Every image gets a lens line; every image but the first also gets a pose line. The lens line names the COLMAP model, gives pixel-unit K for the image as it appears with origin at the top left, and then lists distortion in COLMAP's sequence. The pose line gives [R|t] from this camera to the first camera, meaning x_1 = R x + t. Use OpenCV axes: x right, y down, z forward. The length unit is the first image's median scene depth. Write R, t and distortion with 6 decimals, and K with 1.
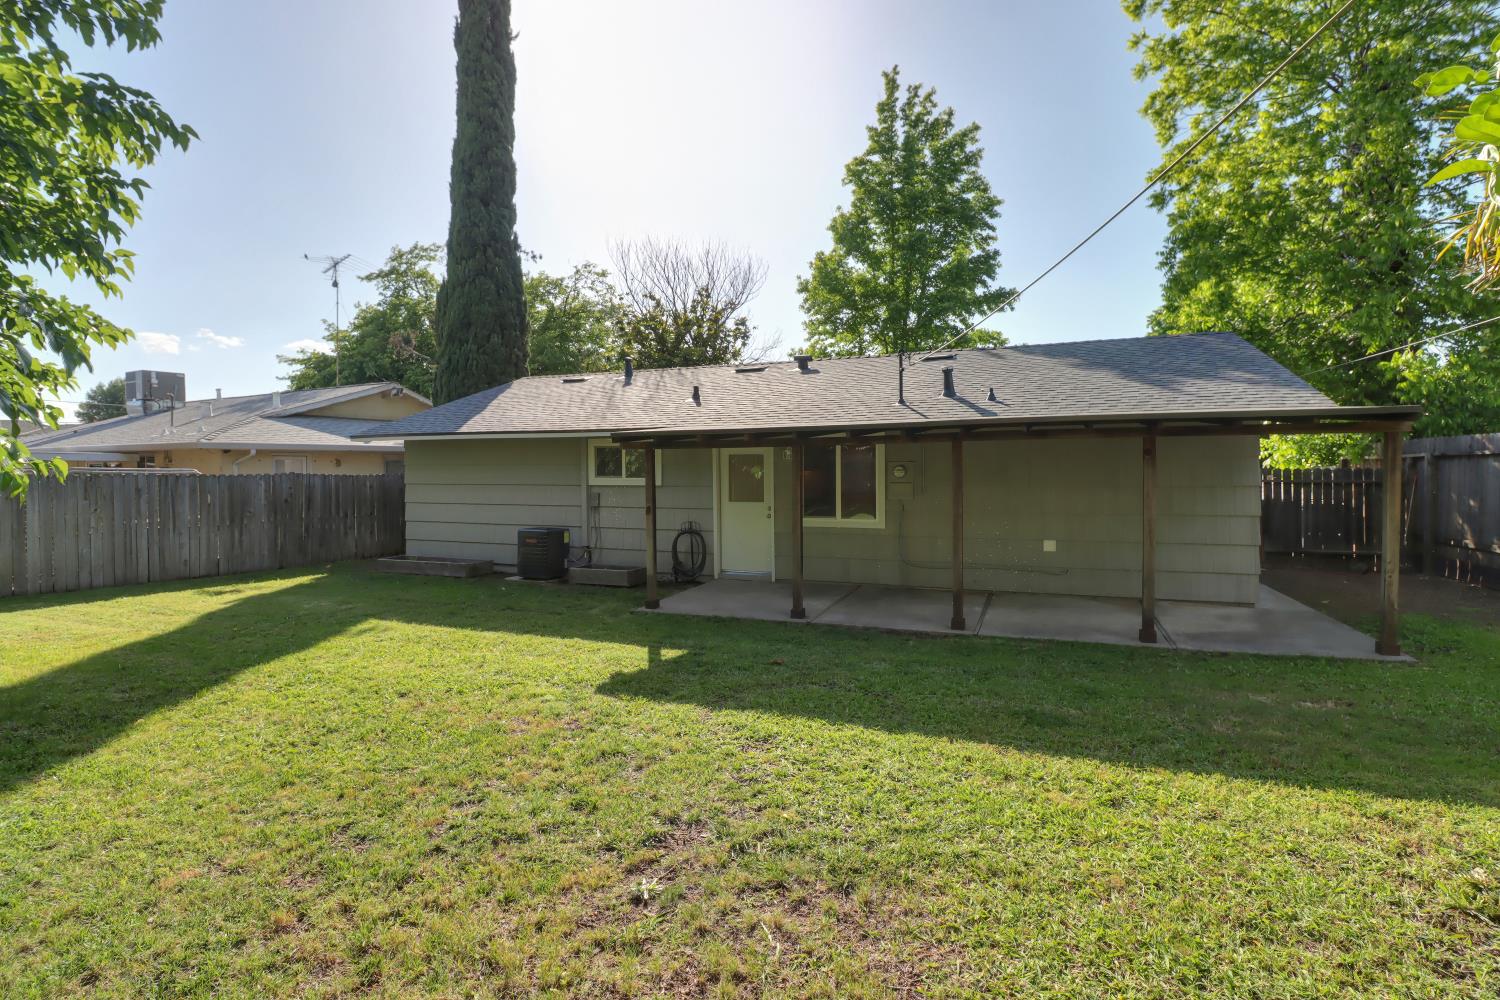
lens RADIAL K [[663.2, 0, 745.5], [0, 663.2, 477.3], [0, 0, 1]] dist [0.002493, -0.013963]
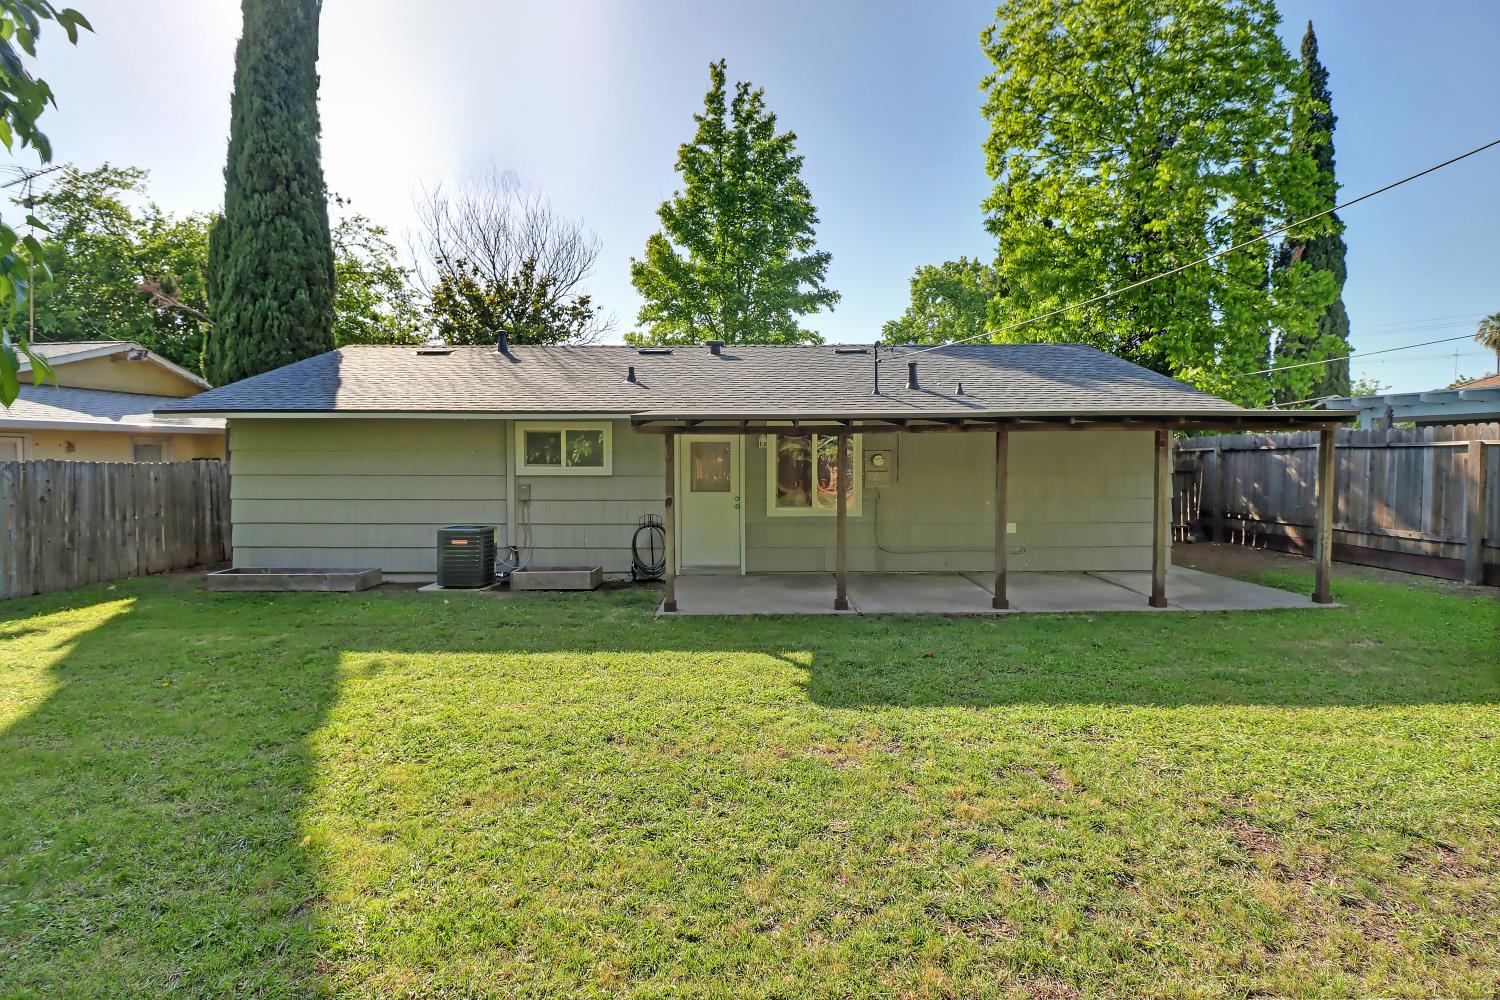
lens RADIAL K [[663.2, 0, 745.5], [0, 663.2, 477.3], [0, 0, 1]] dist [0.002493, -0.013963]
pose [[0.937170, -0.005676, 0.348828, -0.138194], [0.000110, 0.999872, 0.015972, 0.000302], [-0.348874, -0.014930, 0.937051, 0.045270]]
